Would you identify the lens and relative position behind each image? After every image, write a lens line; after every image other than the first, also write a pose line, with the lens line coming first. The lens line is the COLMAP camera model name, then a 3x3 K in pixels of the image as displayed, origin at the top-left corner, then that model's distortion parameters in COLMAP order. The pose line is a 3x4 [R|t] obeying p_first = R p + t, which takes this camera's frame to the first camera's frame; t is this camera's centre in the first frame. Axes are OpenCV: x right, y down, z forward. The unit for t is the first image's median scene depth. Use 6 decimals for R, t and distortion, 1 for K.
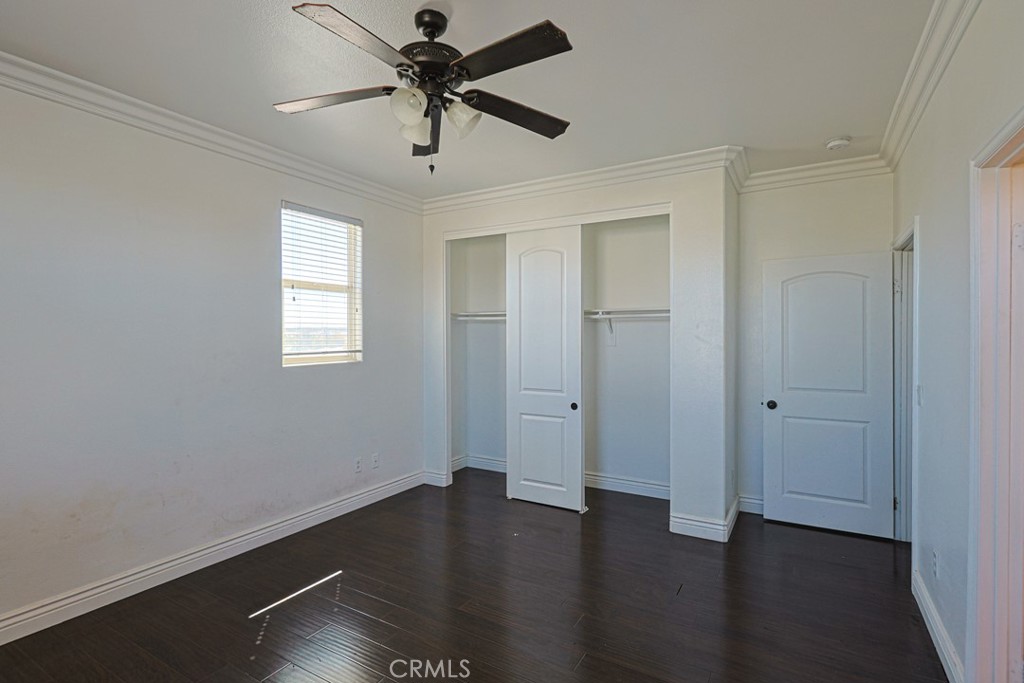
lens RADIAL K [[501.7, 0, 504.4], [0, 501.7, 339.9], [0, 0, 1]] dist [0.001584, -0.000247]
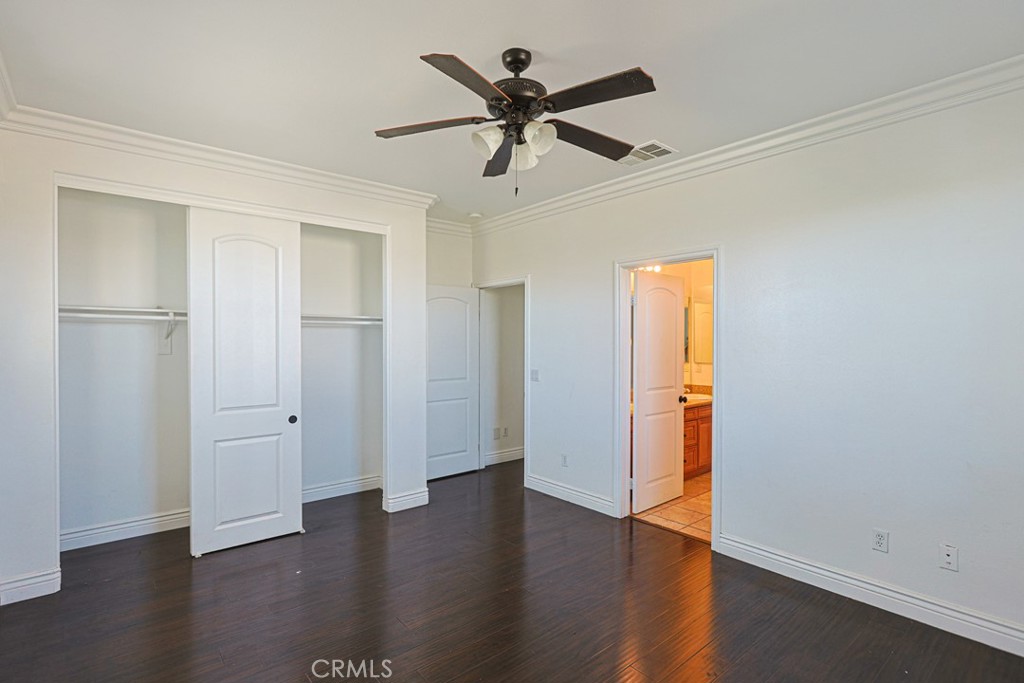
lens RADIAL K [[501.7, 0, 501.2], [0, 501.7, 345.1], [0, 0, 1]] dist [0.001584, -0.000247]
pose [[0.331391, -0.007858, 0.943461, -0.575961], [0.007237, 0.999957, 0.005786, -0.005269], [-0.943466, 0.004911, 0.331433, 0.327760]]
